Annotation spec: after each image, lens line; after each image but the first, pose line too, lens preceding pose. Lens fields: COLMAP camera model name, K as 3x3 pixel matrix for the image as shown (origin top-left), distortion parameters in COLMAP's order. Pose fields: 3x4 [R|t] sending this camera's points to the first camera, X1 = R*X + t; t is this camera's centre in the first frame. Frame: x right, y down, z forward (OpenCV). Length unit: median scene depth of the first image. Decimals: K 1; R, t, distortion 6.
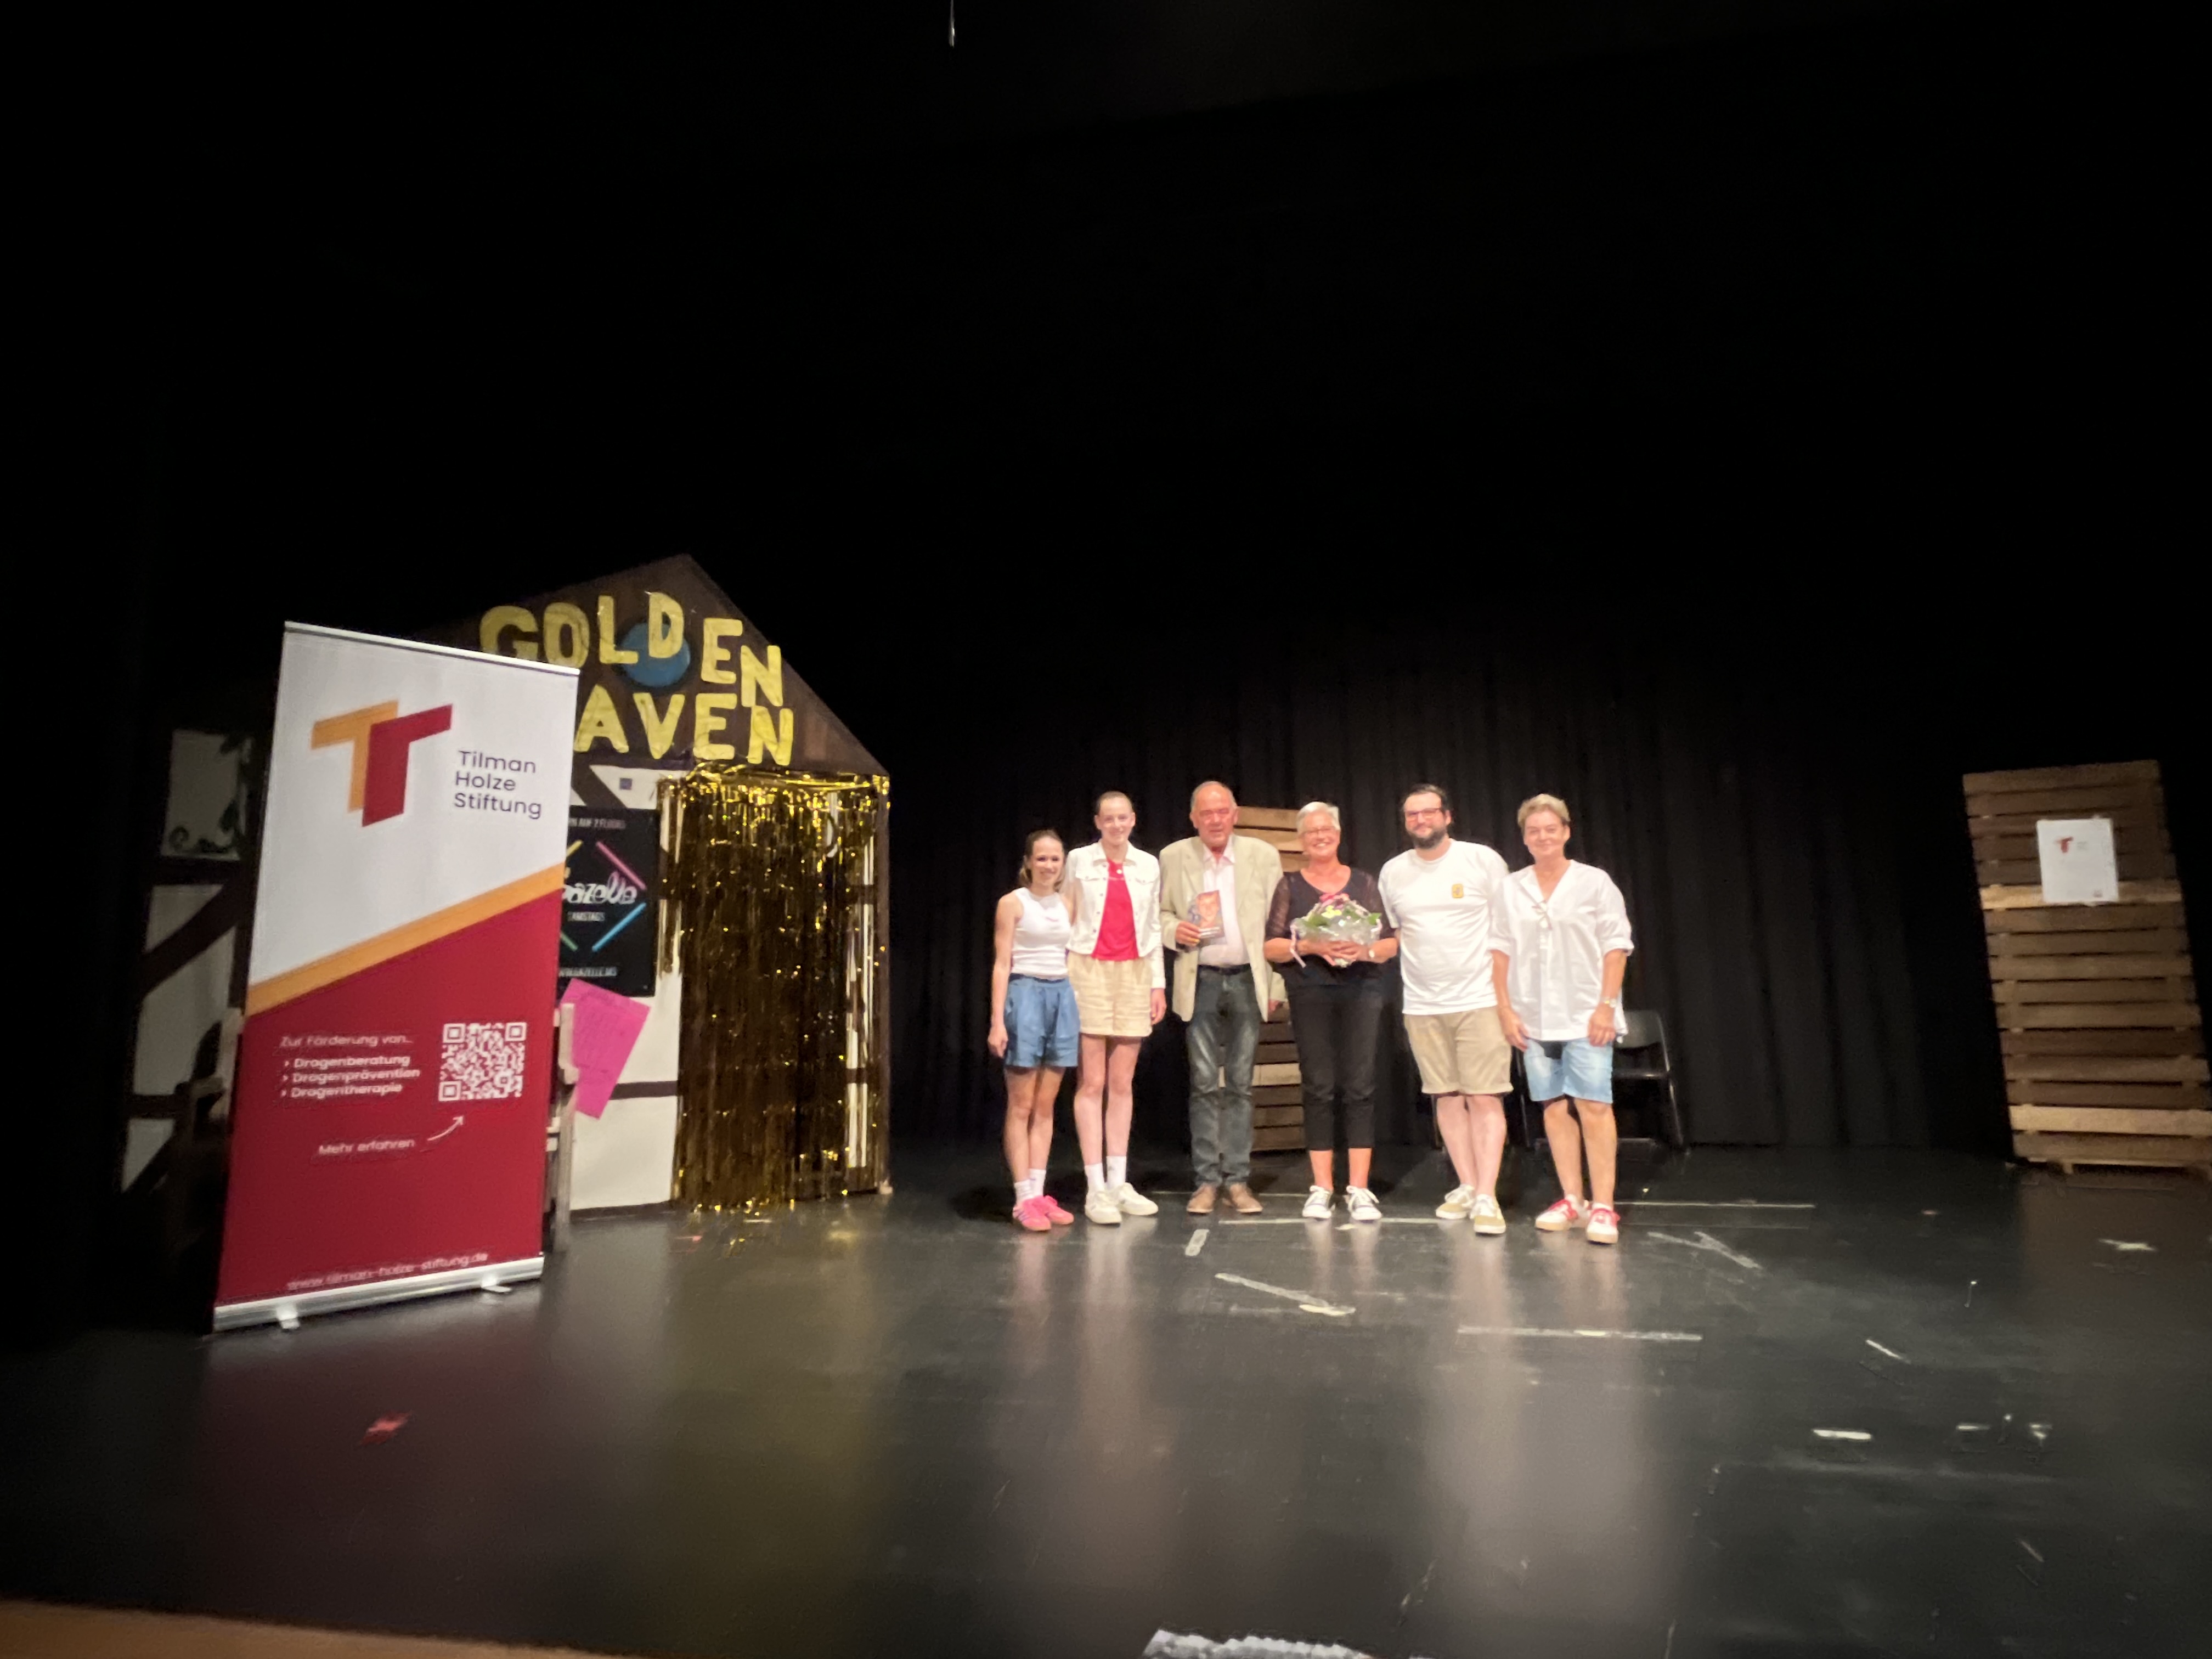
lens RADIAL K [[1084.1, 0, 1097.9], [0, 1084.1, 813.9], [0, 0, 1]] dist [0.004212, 0.000180]
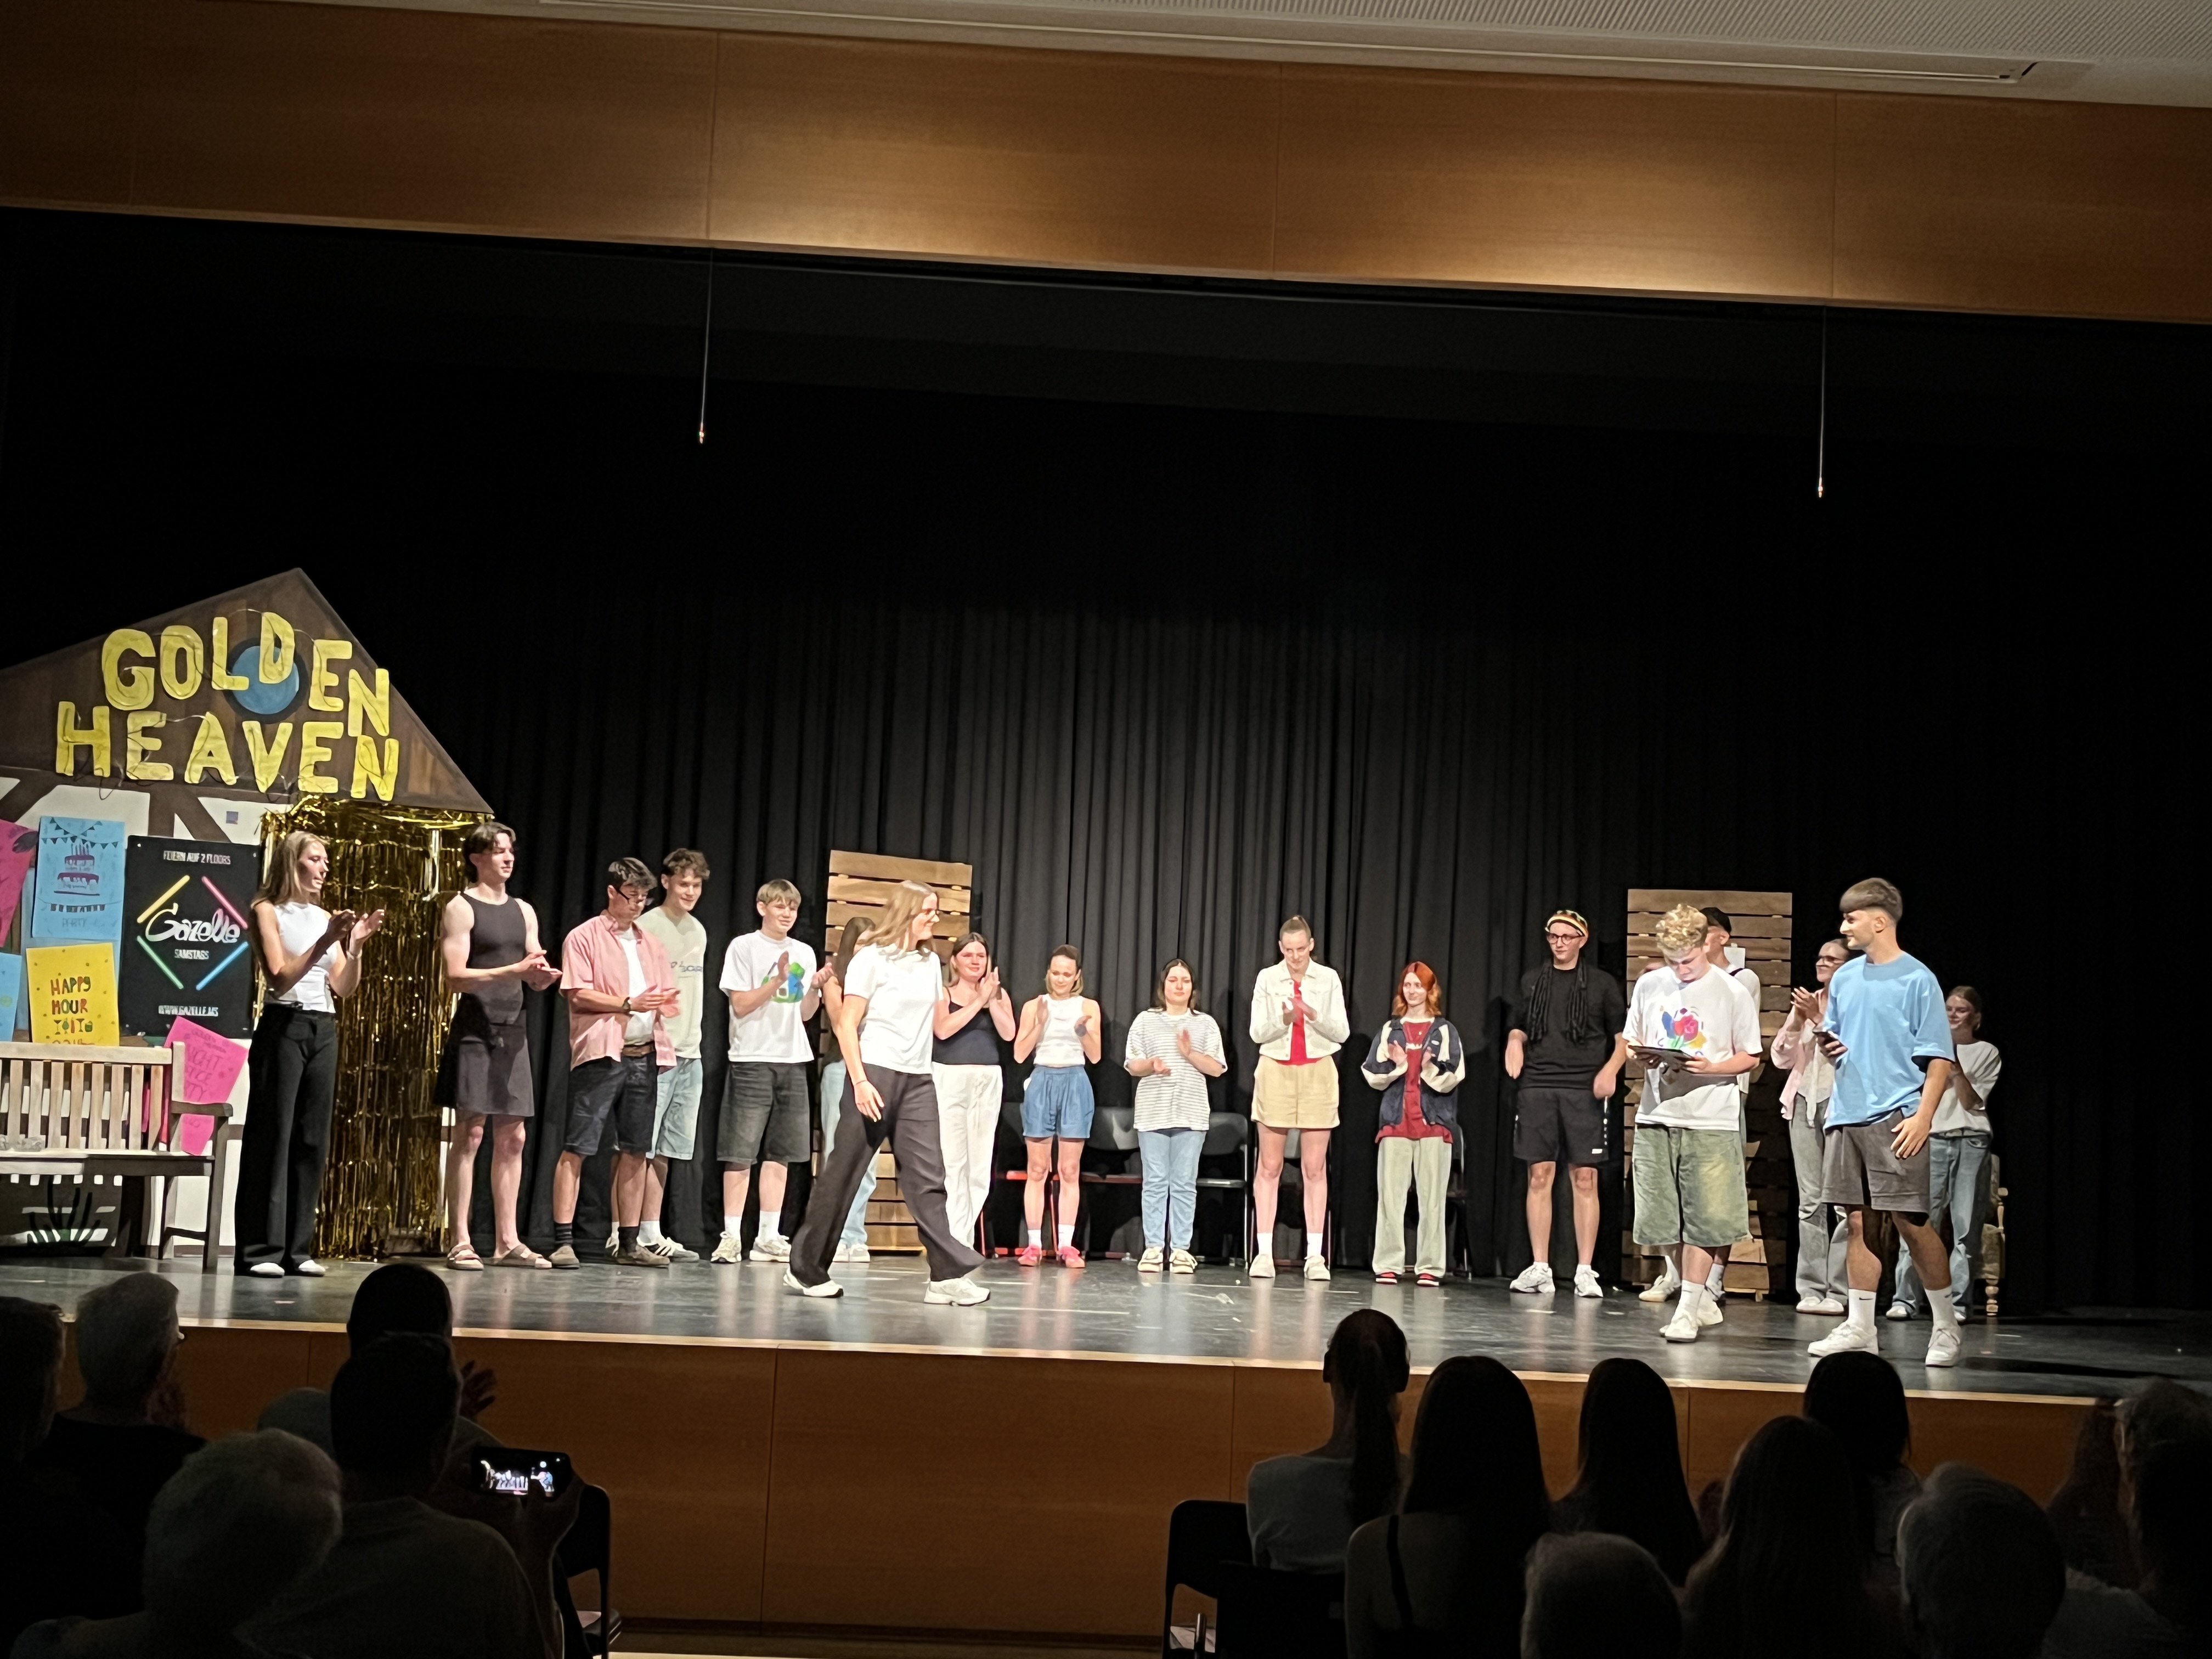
lens RADIAL K [[2765.7, 0, 1110.3], [0, 2765.7, 830.2], [0, 0, 1]] dist [-0.001652, 0.000000]
pose [[0.979282, 0.073479, 0.188700, -0.132372], [-0.087395, 0.993951, 0.066507, -0.239684], [-0.182672, -0.081621, 0.979780, -1.489944]]
